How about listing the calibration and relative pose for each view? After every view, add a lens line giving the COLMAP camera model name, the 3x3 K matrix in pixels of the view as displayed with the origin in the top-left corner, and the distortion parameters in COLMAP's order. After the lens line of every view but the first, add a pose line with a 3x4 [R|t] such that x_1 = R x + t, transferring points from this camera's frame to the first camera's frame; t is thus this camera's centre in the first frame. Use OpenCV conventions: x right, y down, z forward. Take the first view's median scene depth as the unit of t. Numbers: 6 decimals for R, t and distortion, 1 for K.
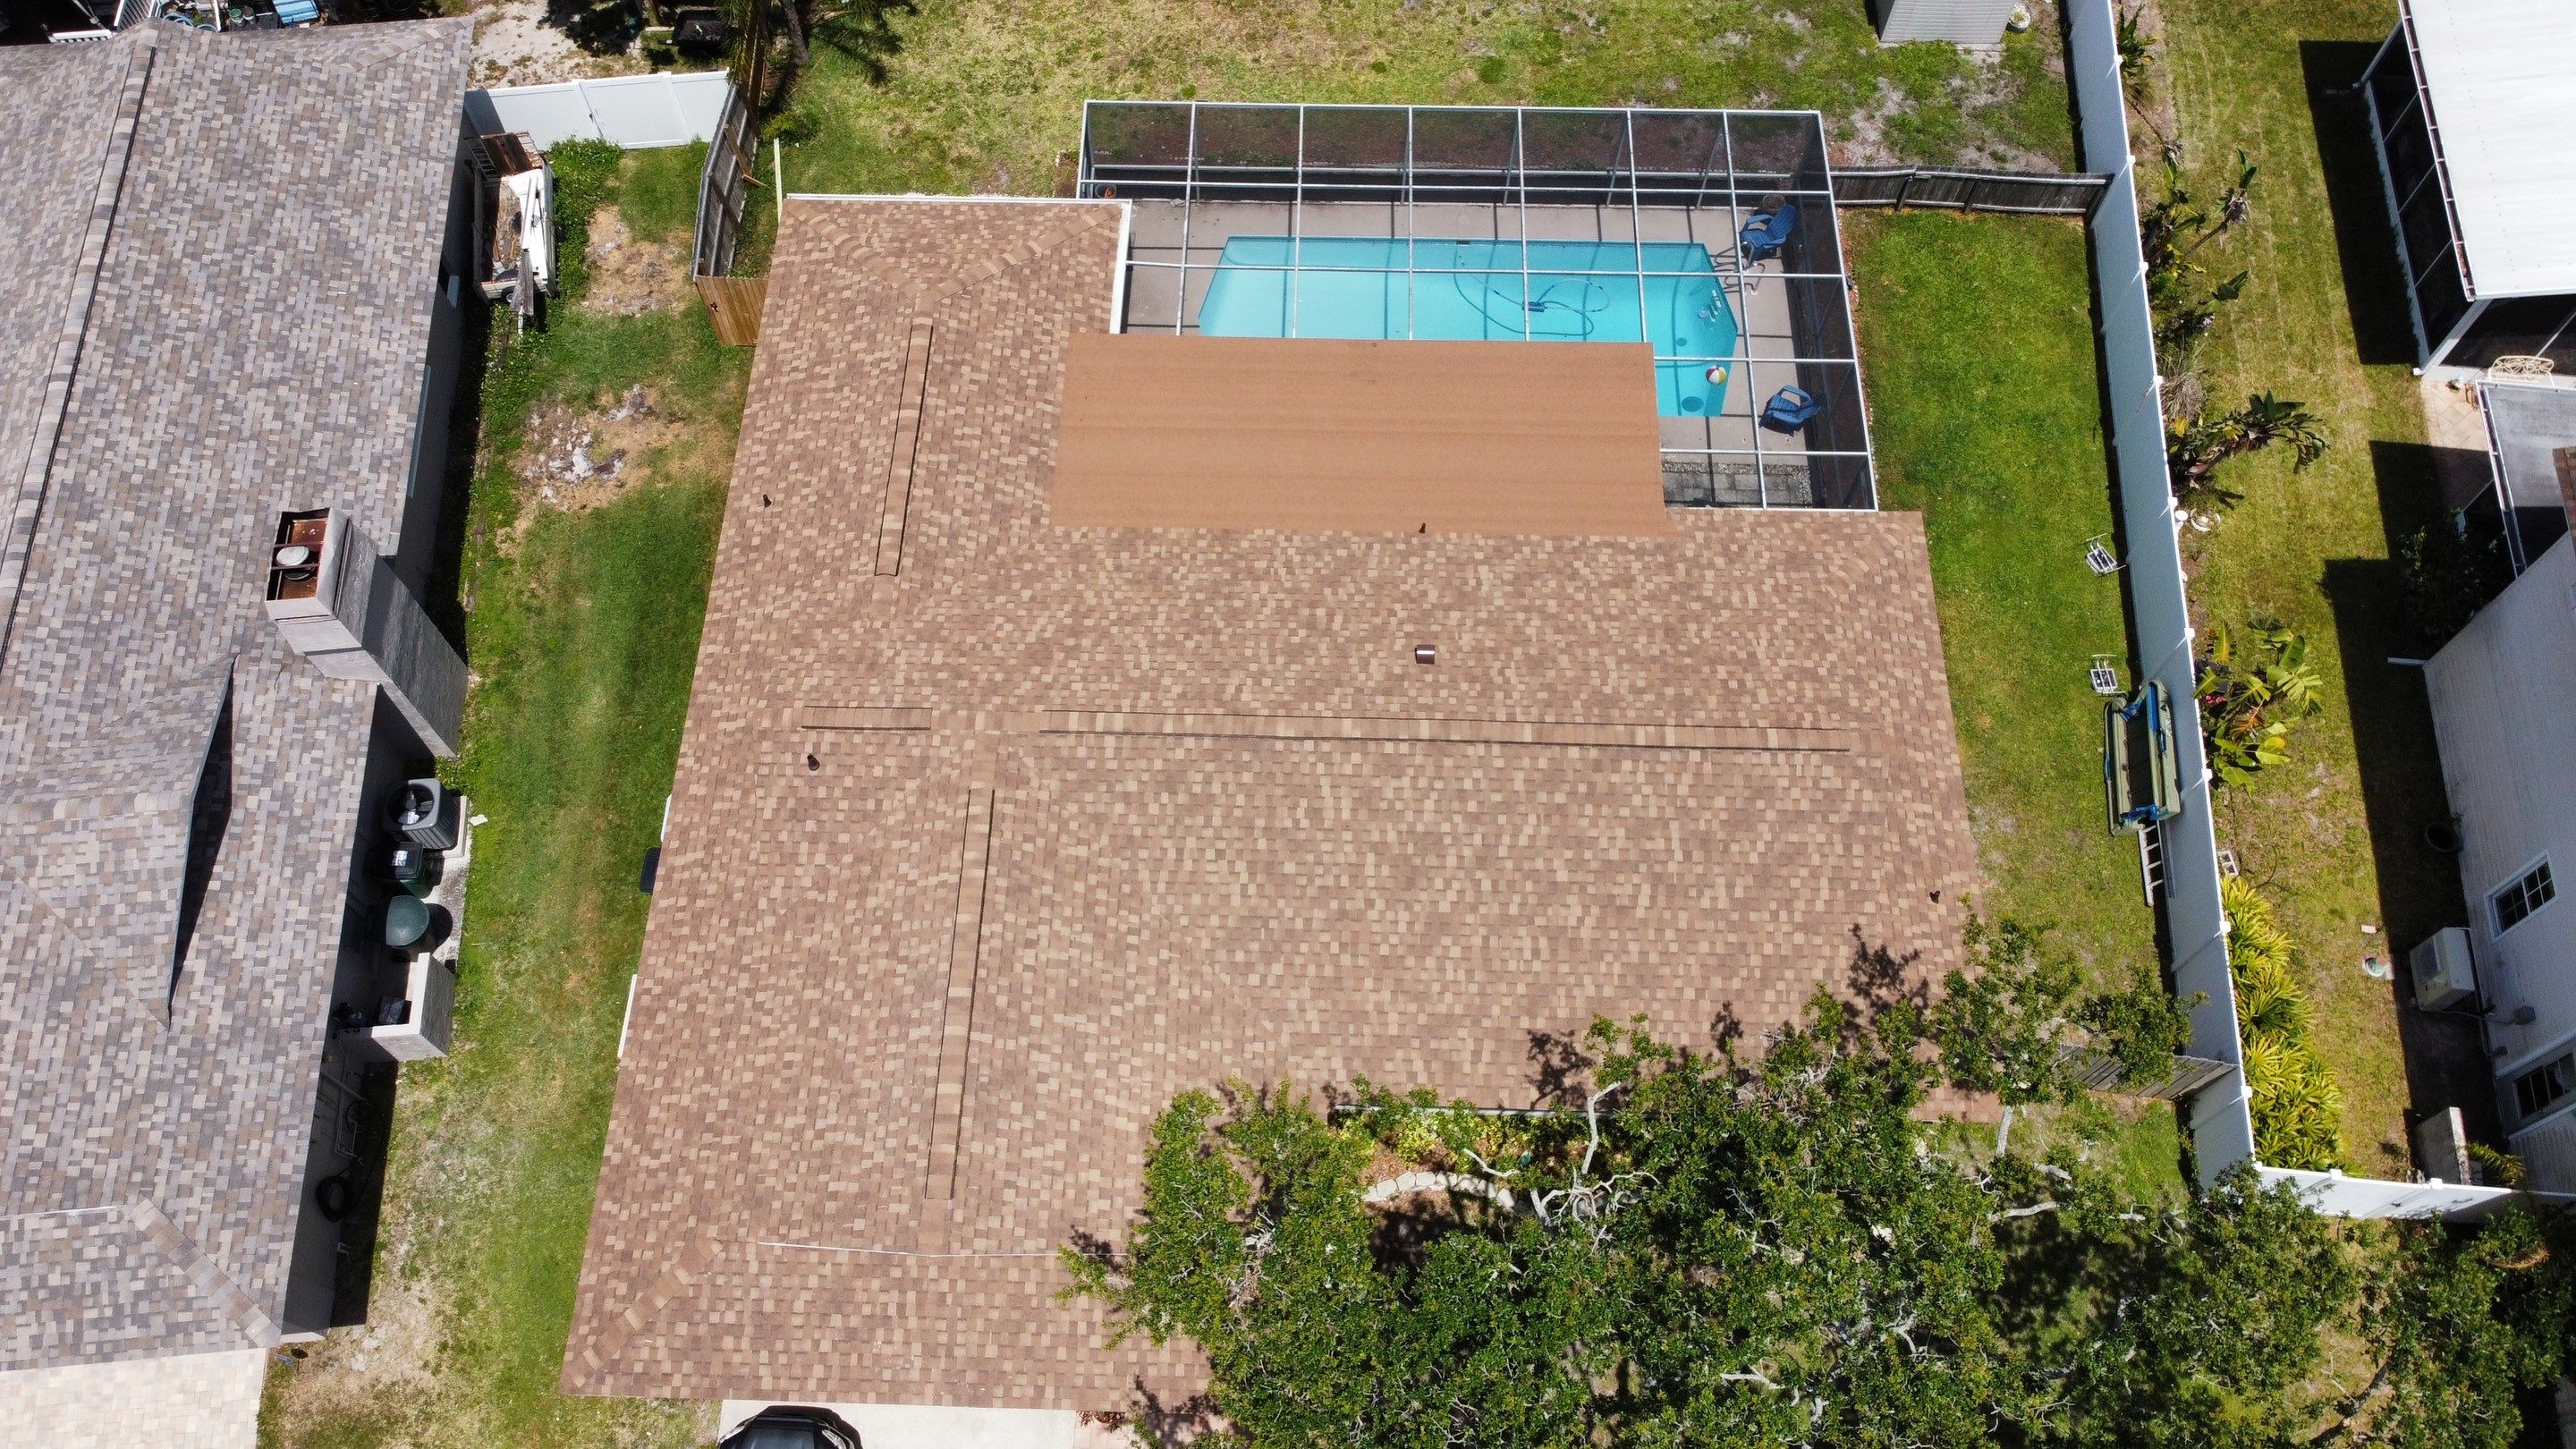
lens RADIAL K [[1882.3, 0, 1267.2], [0, 1882.3, 767.7], [0, 0, 1]] dist [0.020499, -0.019044]
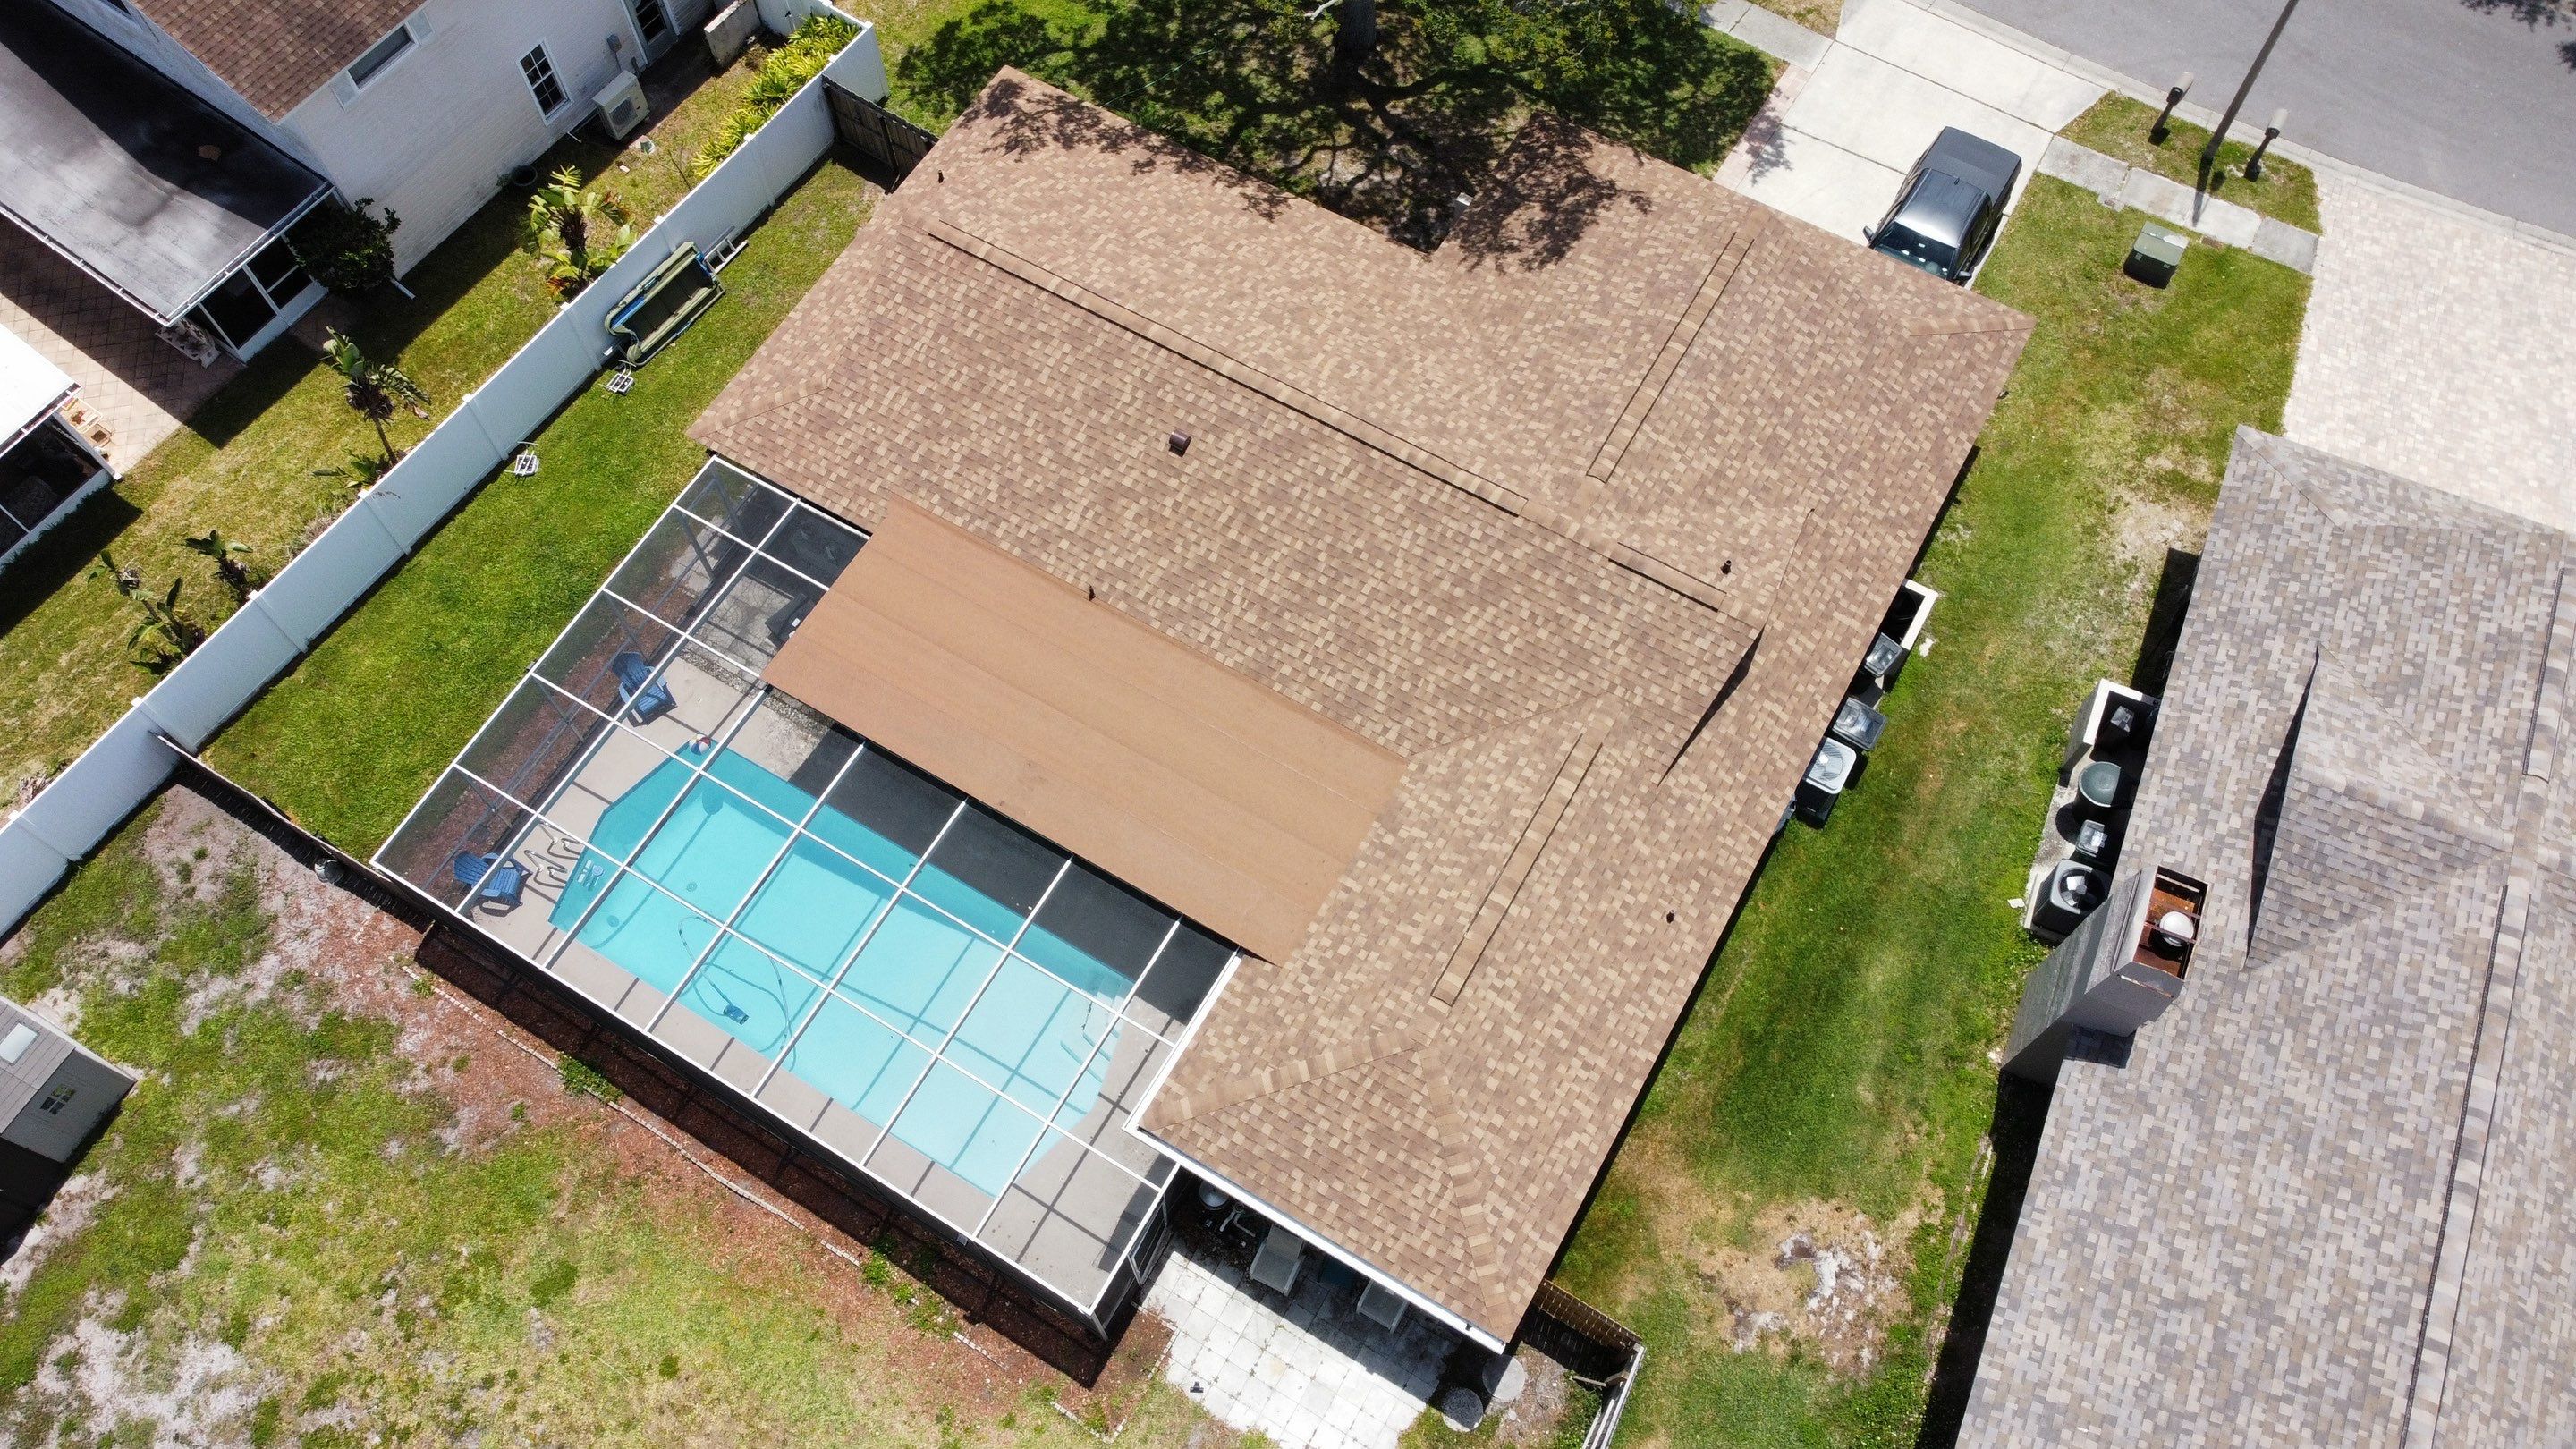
lens RADIAL K [[1882.3, 0, 1267.9], [0, 1882.3, 701.3], [0, 0, 1]] dist [0.020499, -0.019044]
pose [[-0.874782, -0.424391, 0.233773, -0.281704], [0.443892, -0.508585, 0.737768, -0.919852], [-0.194208, 0.749155, 0.633285, 0.390021]]
